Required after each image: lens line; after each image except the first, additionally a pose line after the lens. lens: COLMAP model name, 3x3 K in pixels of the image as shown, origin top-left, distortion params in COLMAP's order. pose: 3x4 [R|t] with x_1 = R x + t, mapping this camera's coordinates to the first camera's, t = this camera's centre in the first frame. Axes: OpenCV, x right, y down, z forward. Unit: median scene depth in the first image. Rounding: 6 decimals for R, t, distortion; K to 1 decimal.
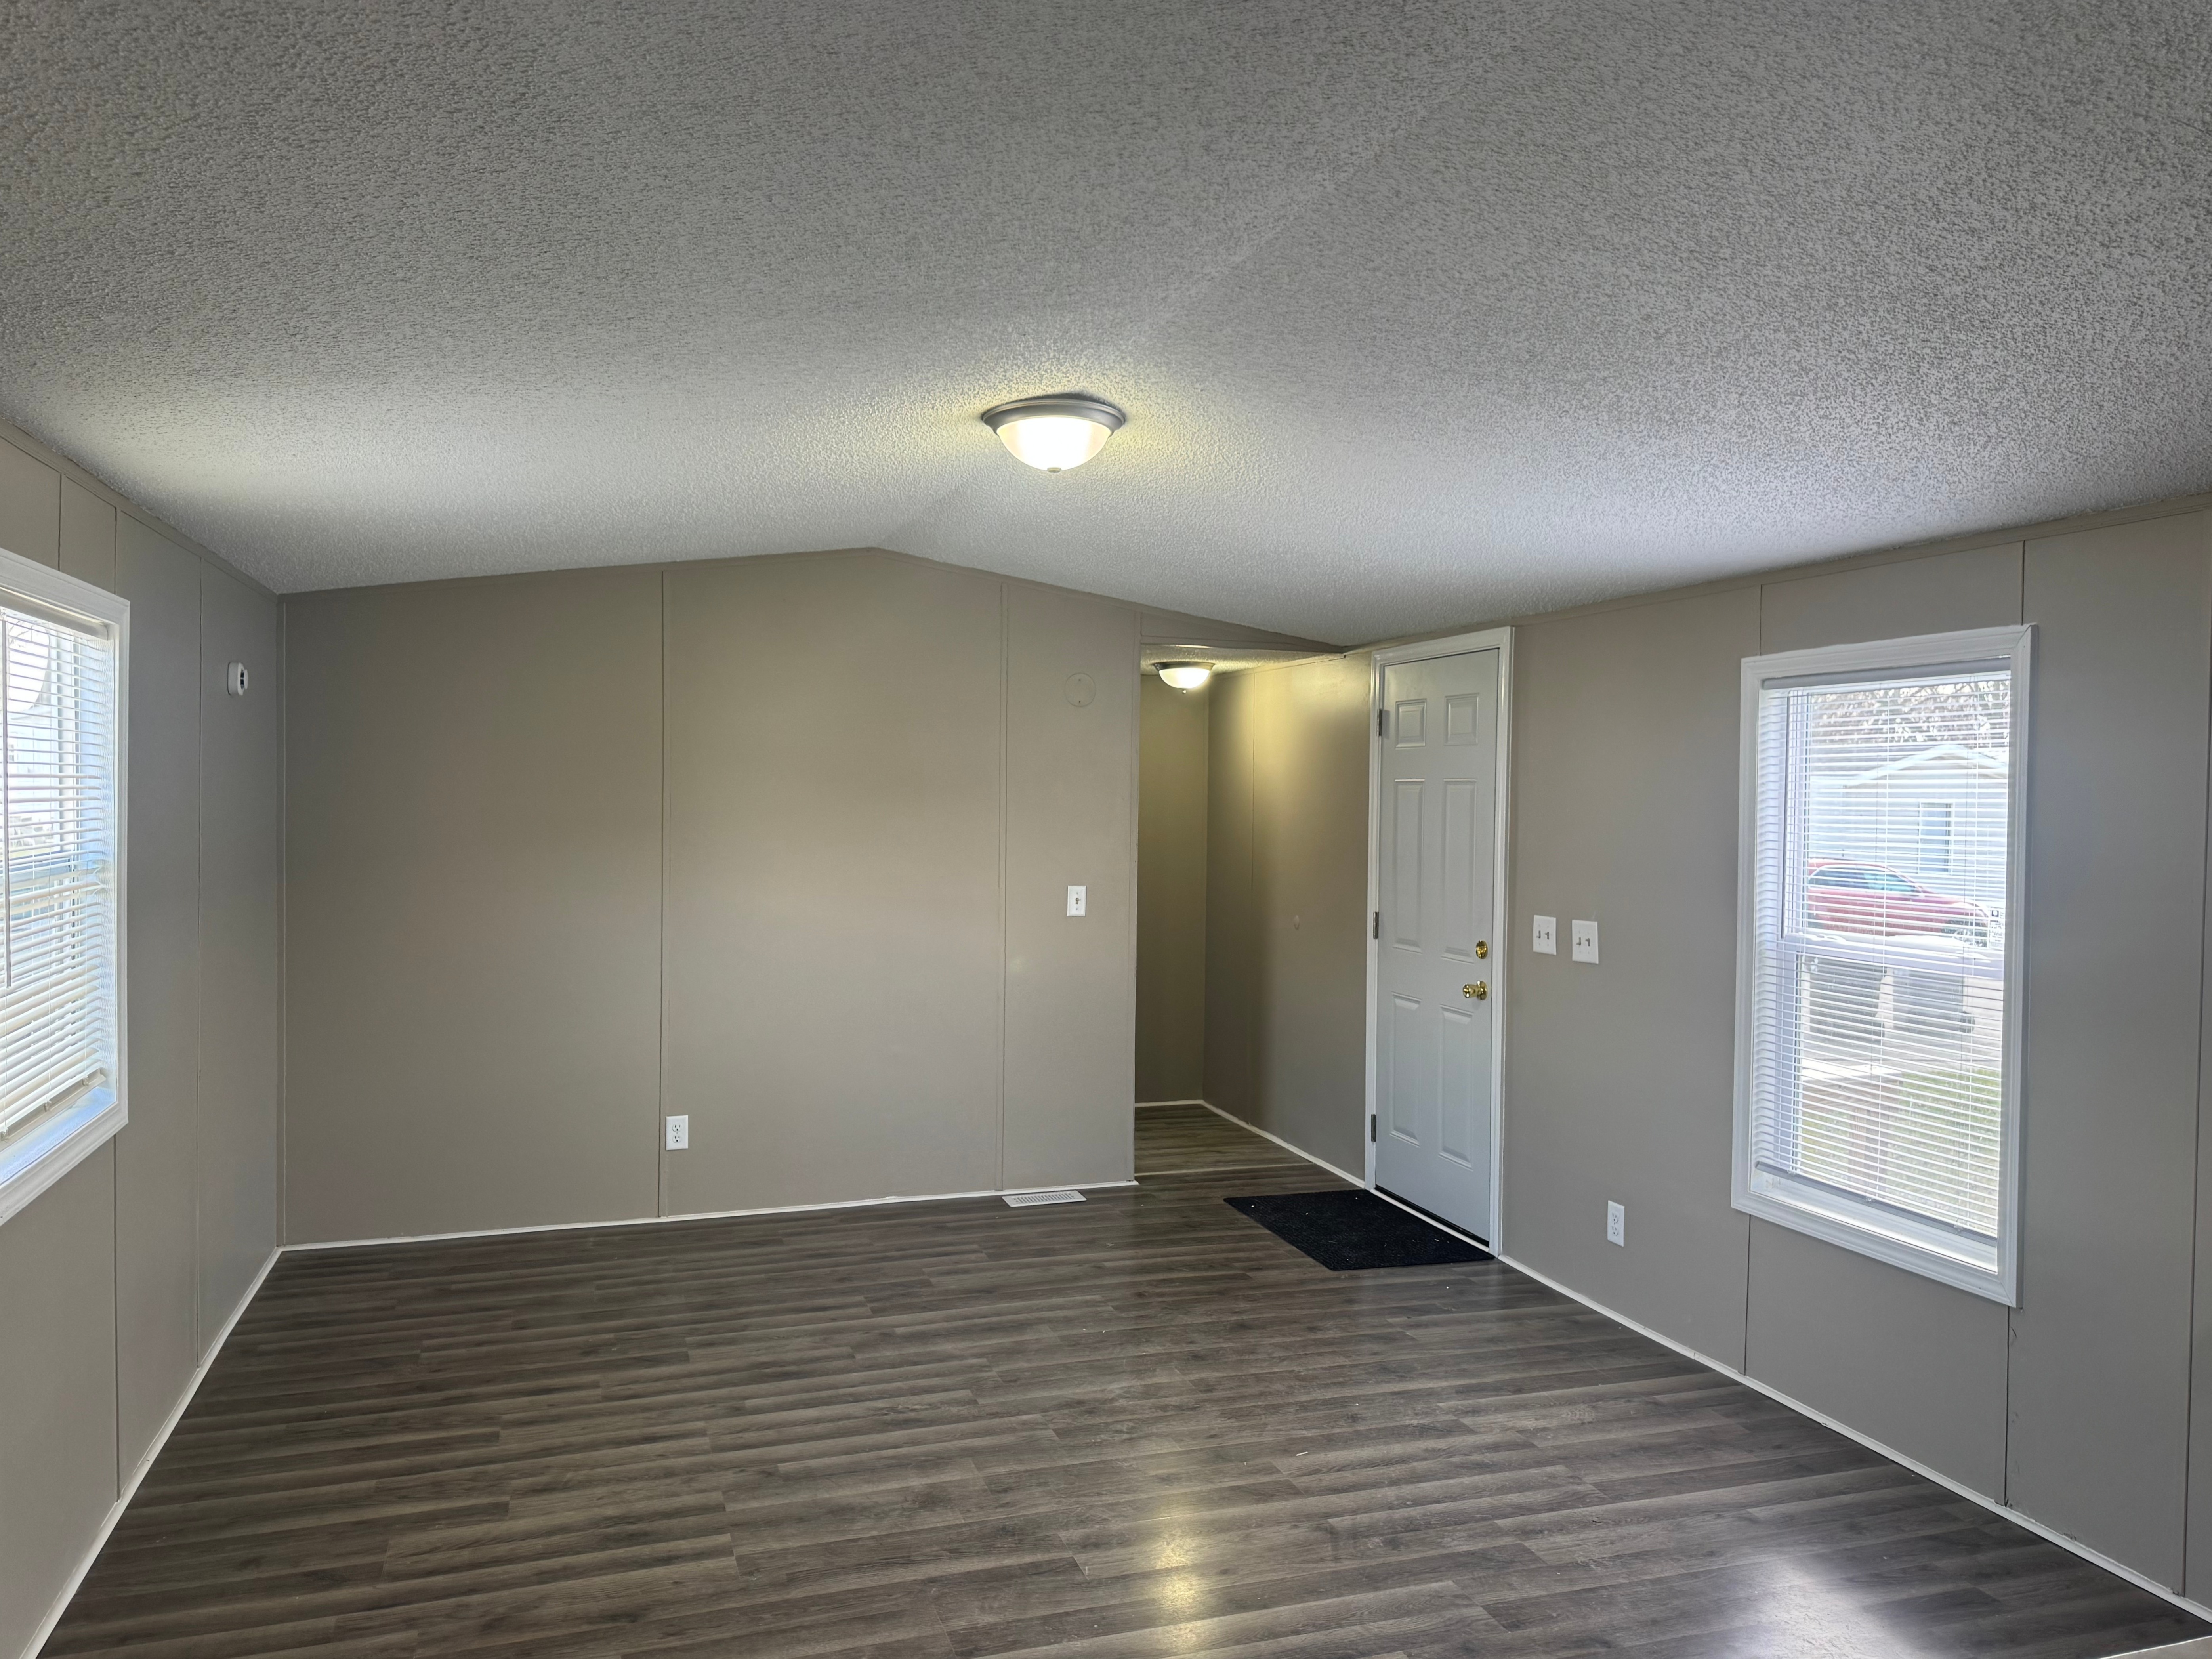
lens RADIAL K [[1575.8, 0, 1104.7], [0, 1575.8, 827.8], [0, 0, 1]] dist [0.004202, -0.007333]
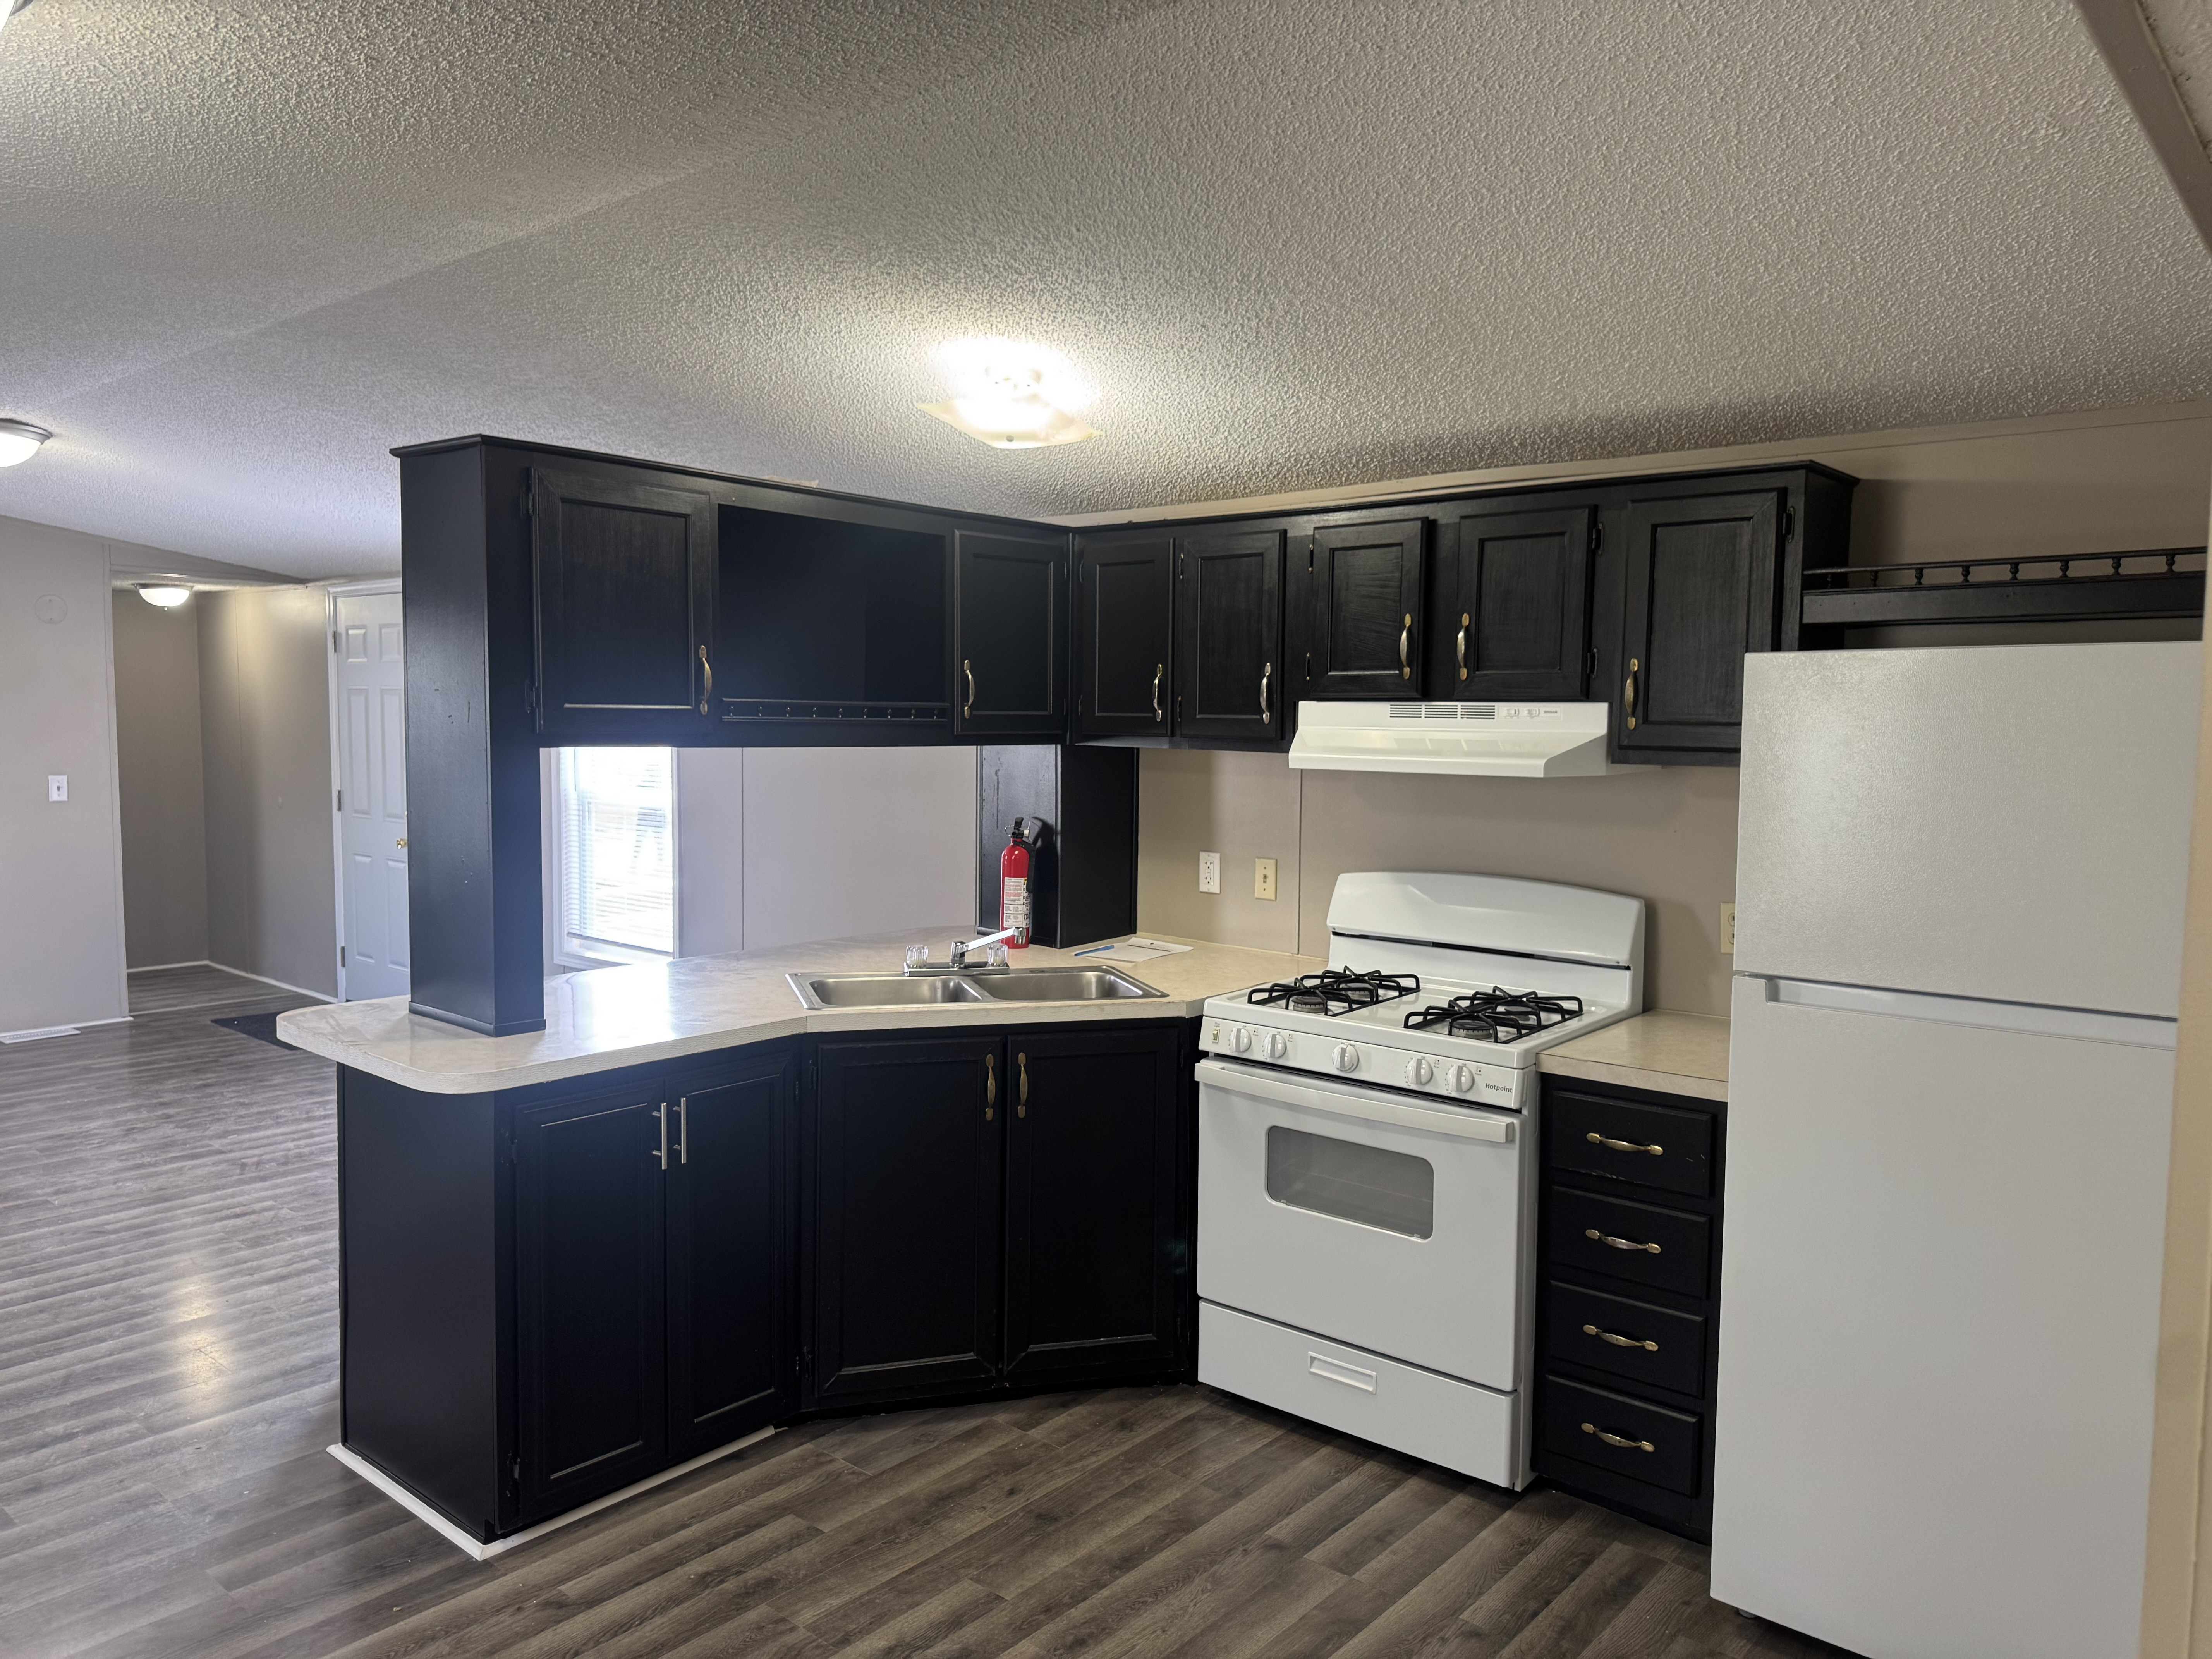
lens RADIAL K [[1575.8, 0, 1099.2], [0, 1575.8, 834.6], [0, 0, 1]] dist [0.004202, -0.007333]
pose [[0.858813, -0.047296, 0.510101, 0.052649], [0.011903, 0.997303, 0.072429, 0.004878], [-0.512151, -0.056132, 0.857059, -0.460602]]
